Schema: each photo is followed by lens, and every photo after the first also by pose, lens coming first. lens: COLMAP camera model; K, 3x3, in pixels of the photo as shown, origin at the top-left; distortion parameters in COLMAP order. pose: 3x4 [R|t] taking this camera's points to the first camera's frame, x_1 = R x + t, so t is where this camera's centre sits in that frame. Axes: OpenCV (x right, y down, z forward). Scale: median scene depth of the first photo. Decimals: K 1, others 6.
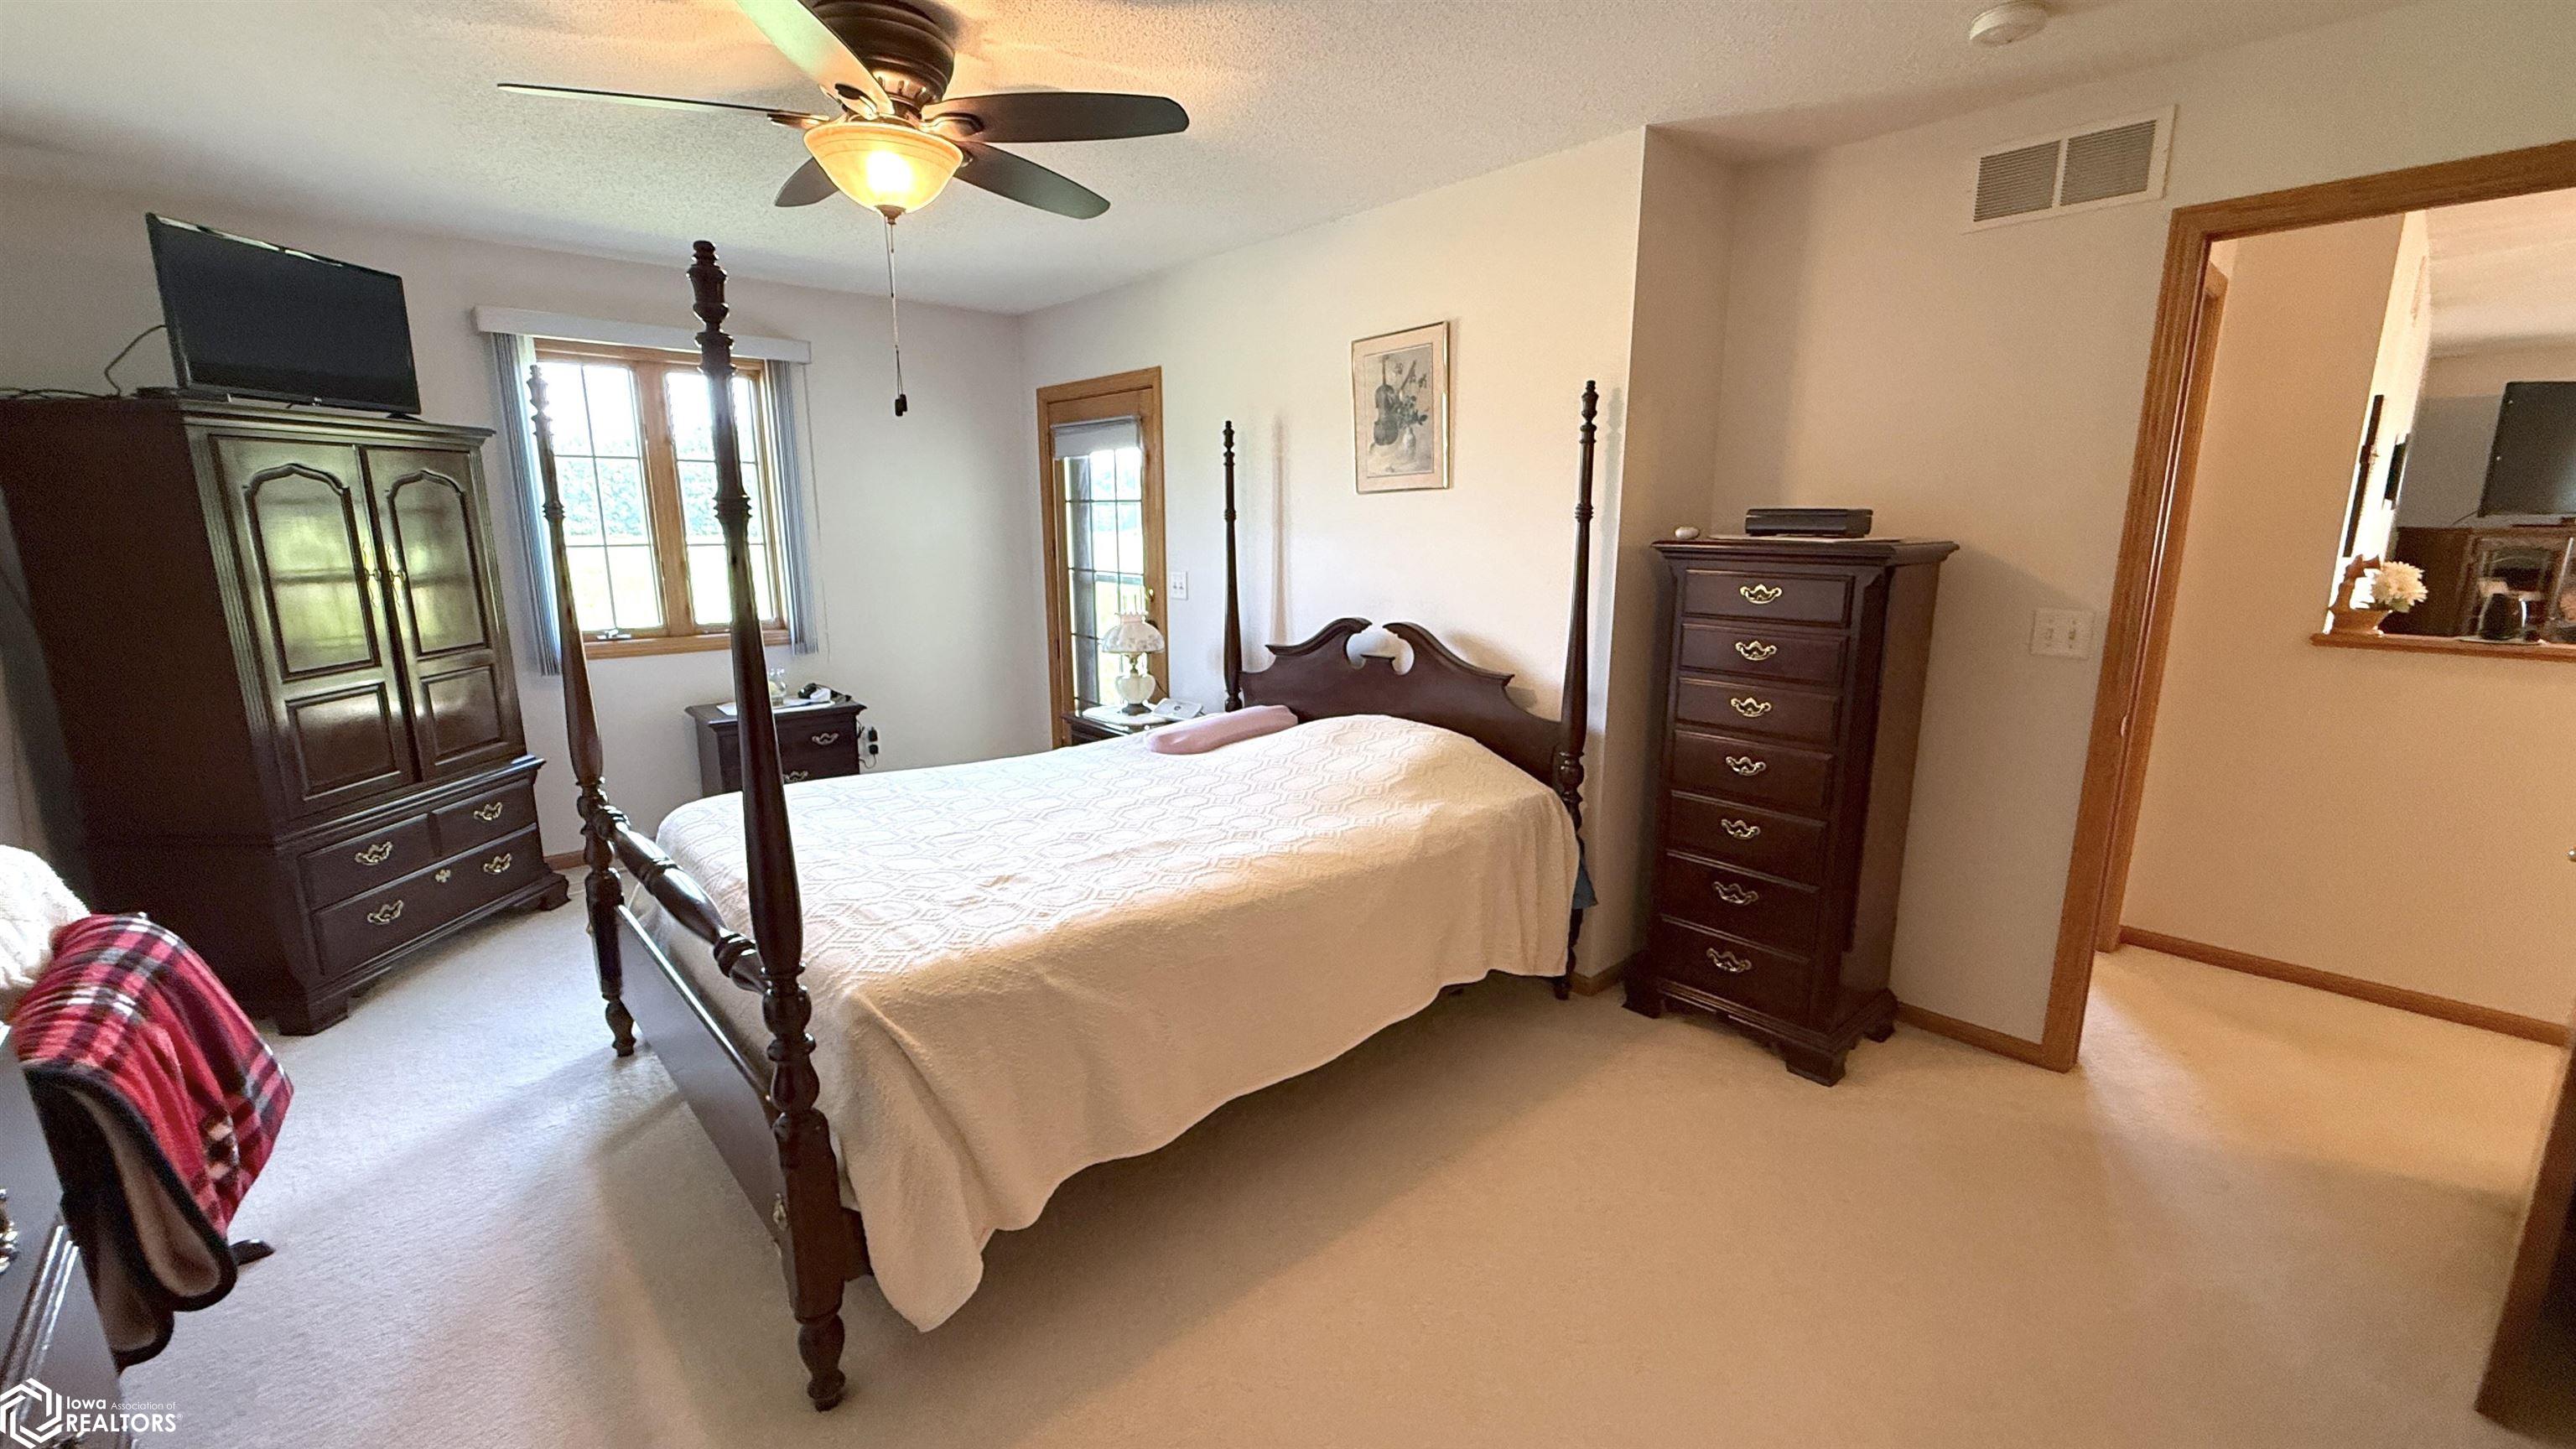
lens RADIAL K [[1028.0, 0, 1288.0], [0, 1028.0, 724.5], [0, 0, 1]] dist [0.000946, -0.000192]
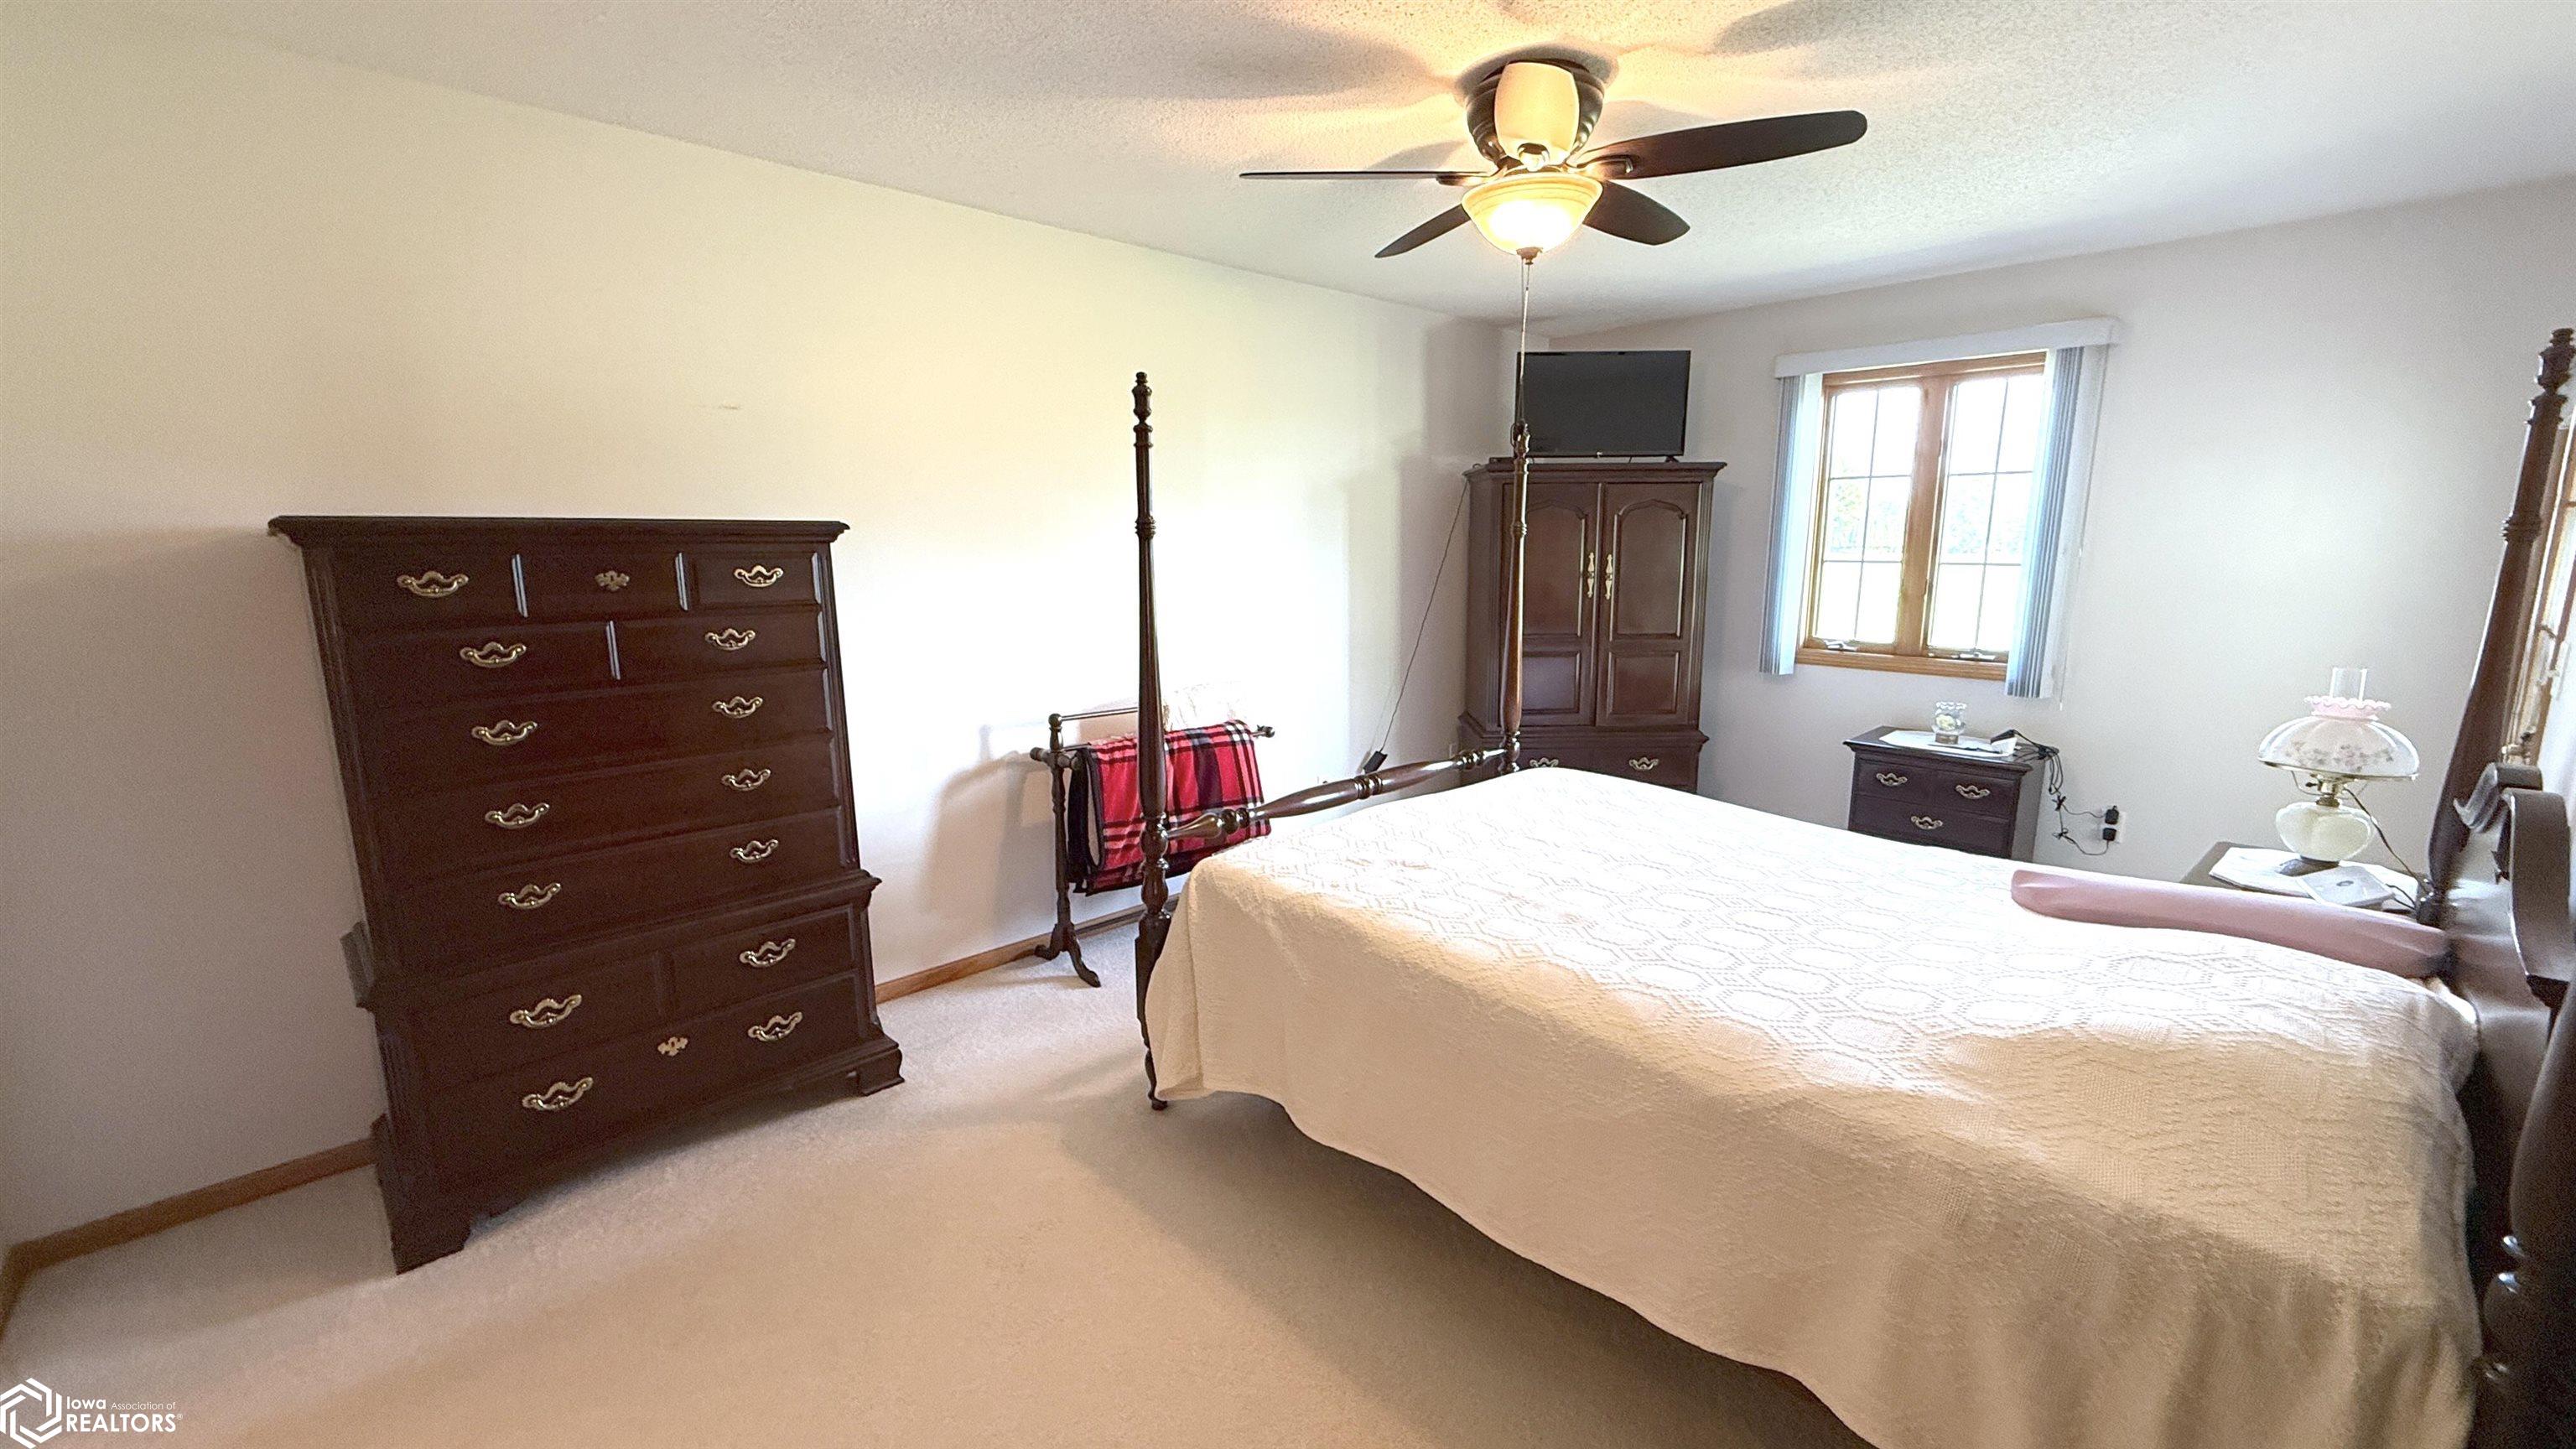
lens RADIAL K [[1047.8, 0, 1288.0], [0, 1047.8, 724.5], [0, 0, 1]] dist [0.002907, 0.000039]
pose [[0.014824, 0.176890, -0.984119, 0.643278], [-0.194132, 0.966008, 0.170710, -0.129606], [0.980863, 0.188518, 0.048660, 0.635135]]
